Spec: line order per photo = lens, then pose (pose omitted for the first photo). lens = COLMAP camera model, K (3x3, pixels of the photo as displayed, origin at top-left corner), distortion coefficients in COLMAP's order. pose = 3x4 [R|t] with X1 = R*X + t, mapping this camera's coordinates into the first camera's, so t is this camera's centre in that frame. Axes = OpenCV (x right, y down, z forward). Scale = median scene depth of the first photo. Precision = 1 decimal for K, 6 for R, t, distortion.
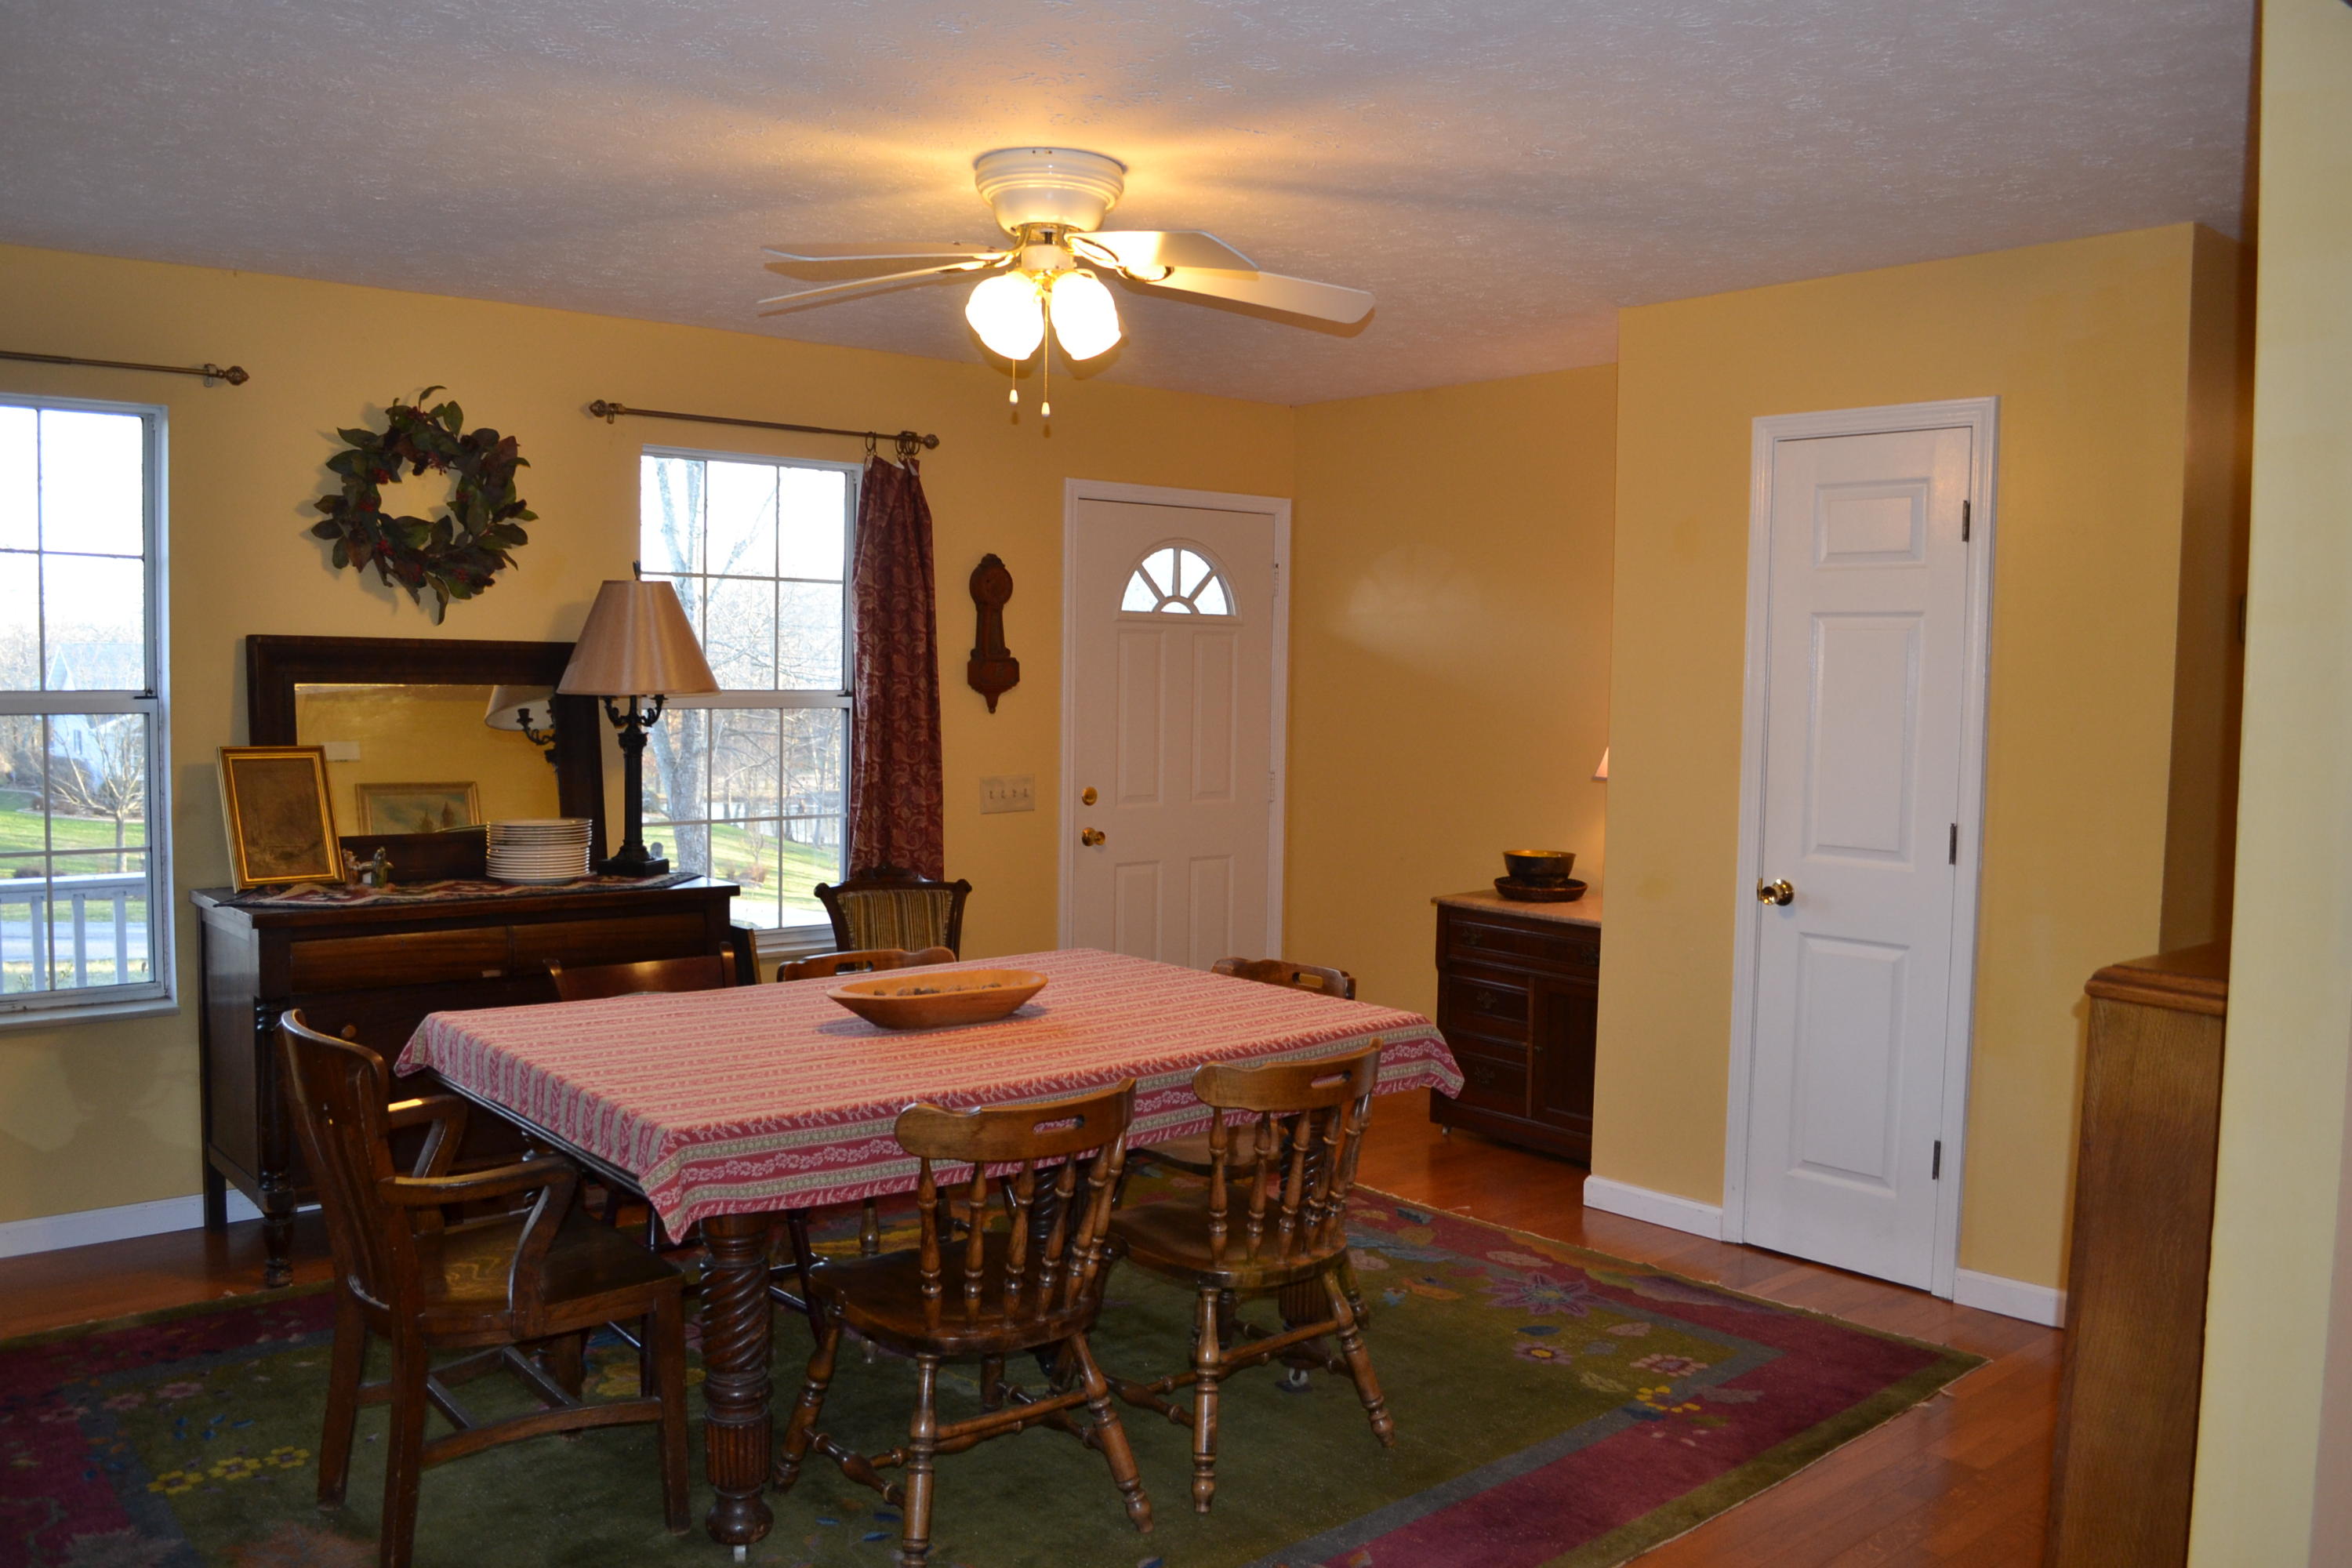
lens RADIAL K [[1879.3, 0, 1179.5], [0, 1879.3, 780.4], [0, 0, 1]] dist [-0.086971, 0.014542]
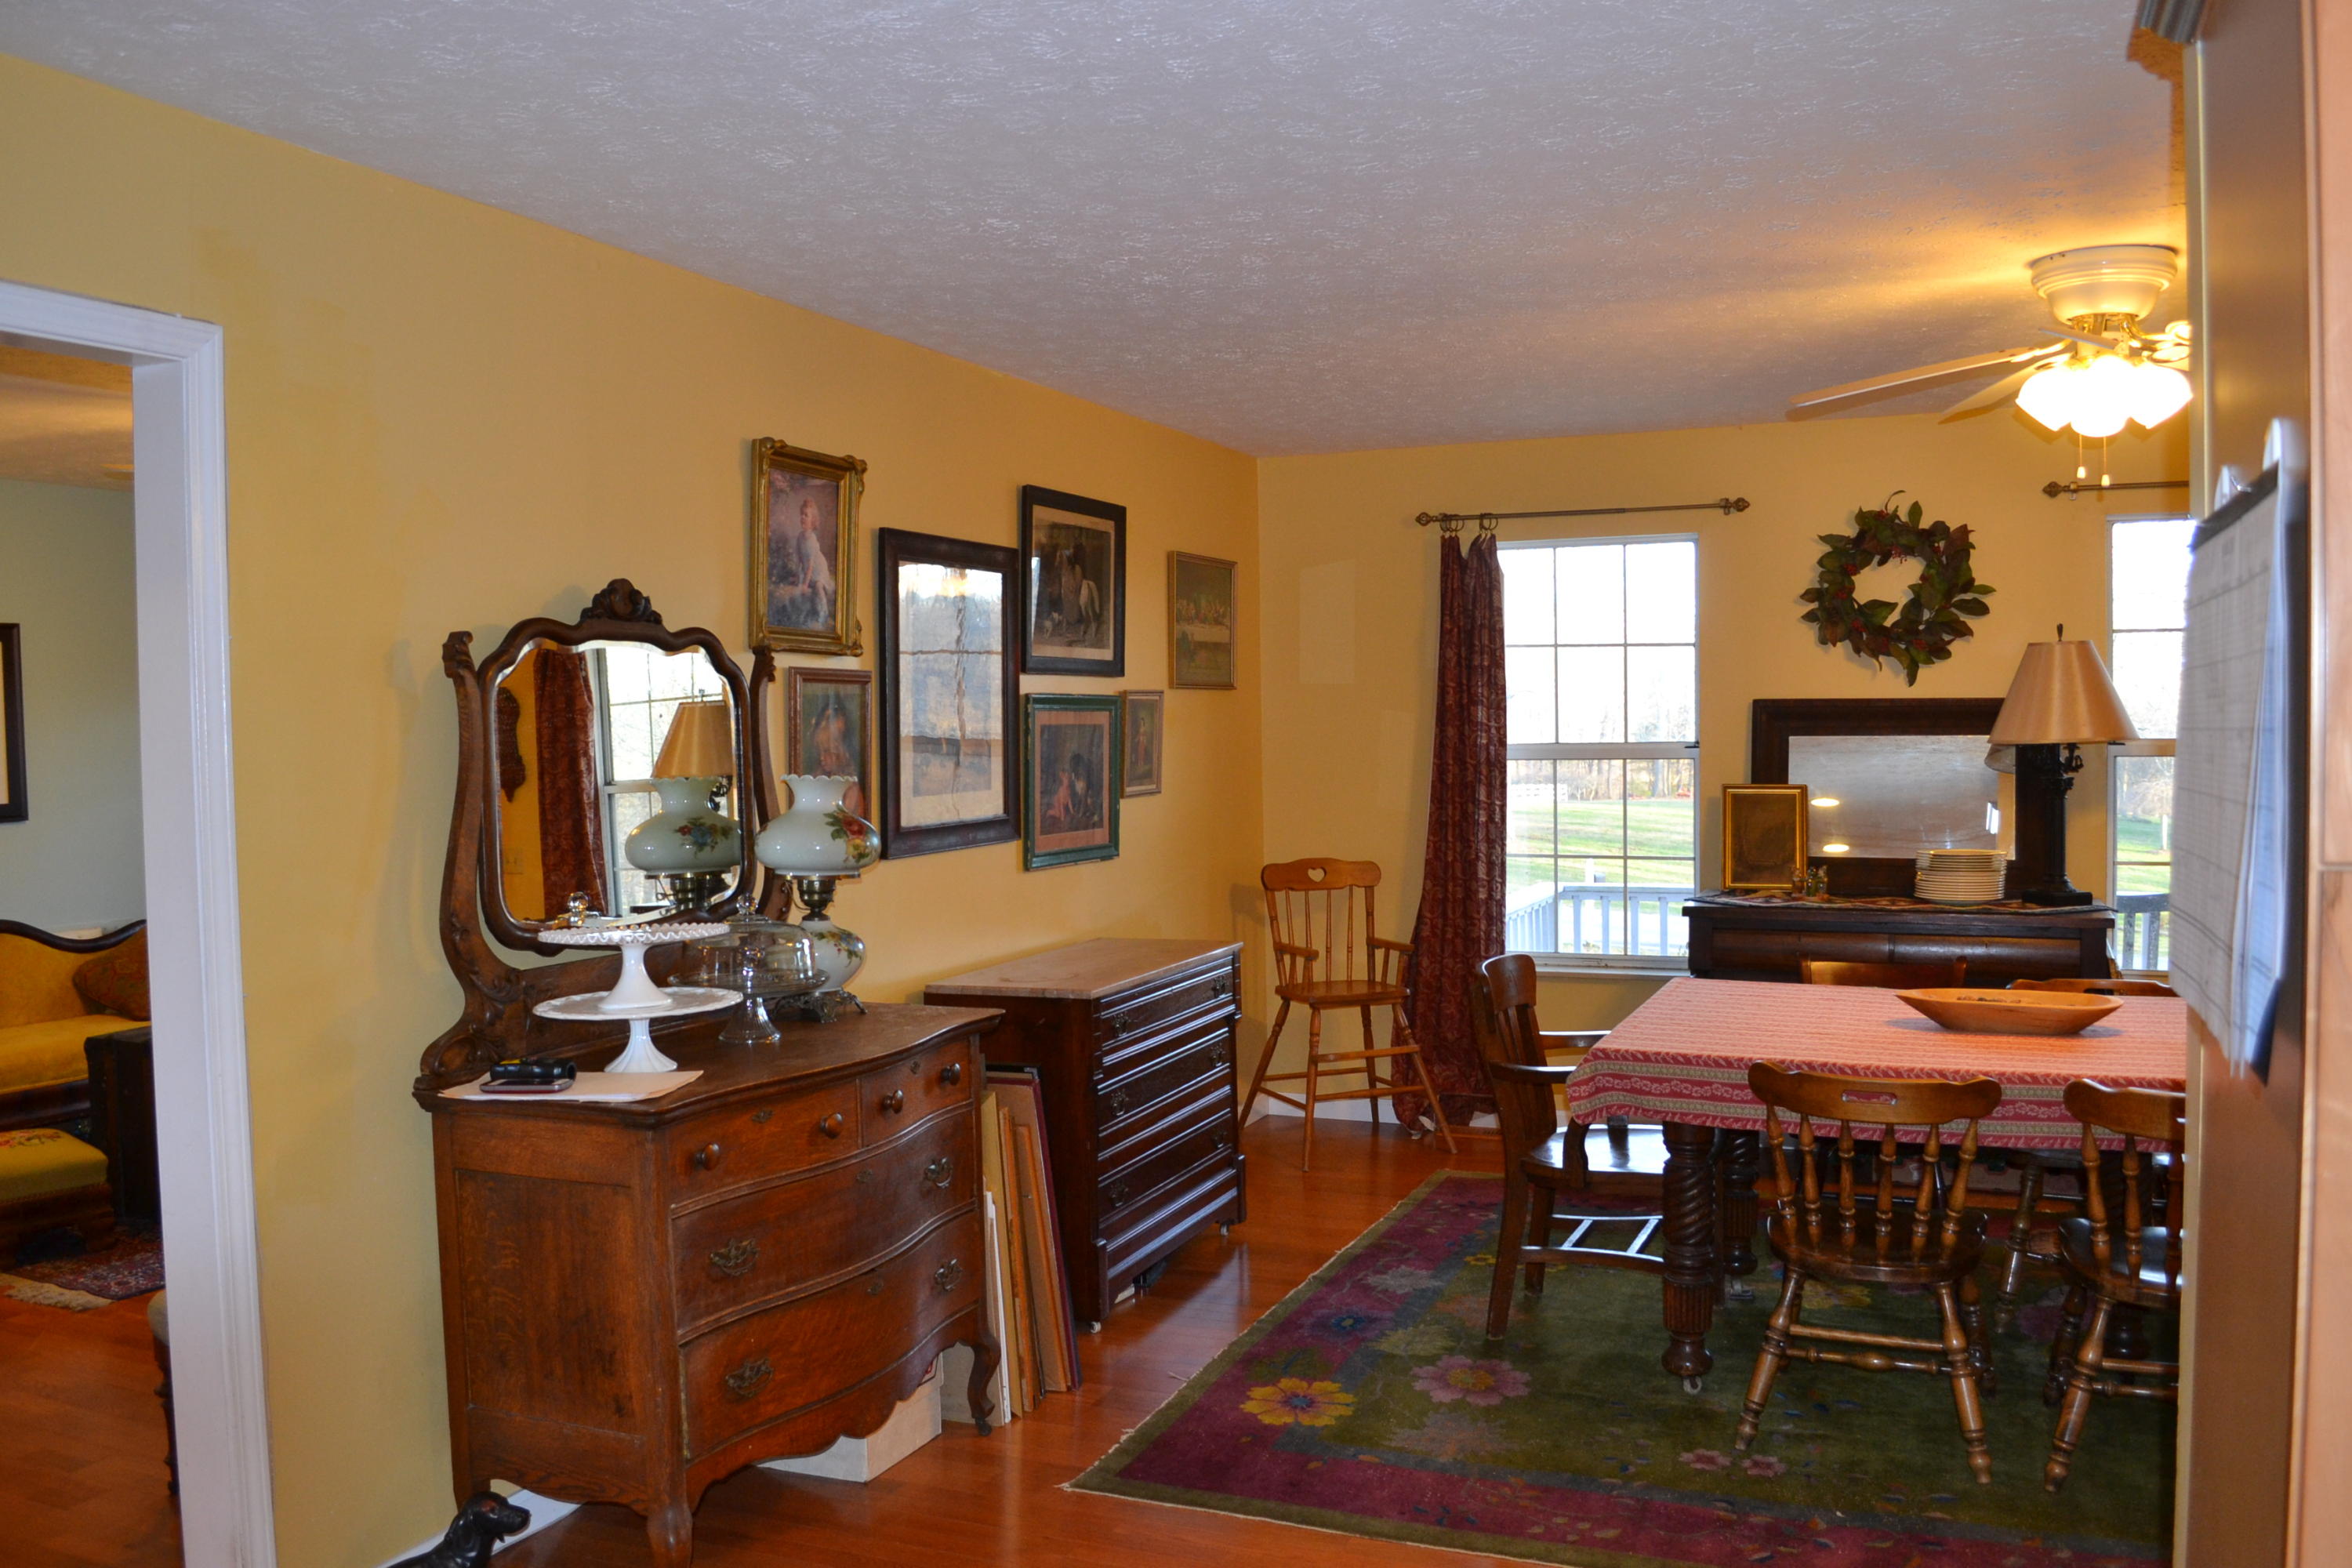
lens RADIAL K [[1879.3, 0, 1169.6], [0, 1879.3, 785.6], [0, 0, 1]] dist [-0.086971, 0.014542]
pose [[0.449742, 0.013305, -0.893059, 0.491512], [-0.034533, 0.999400, -0.002501, 0.000153], [0.892491, 0.031965, 0.449932, 0.028656]]
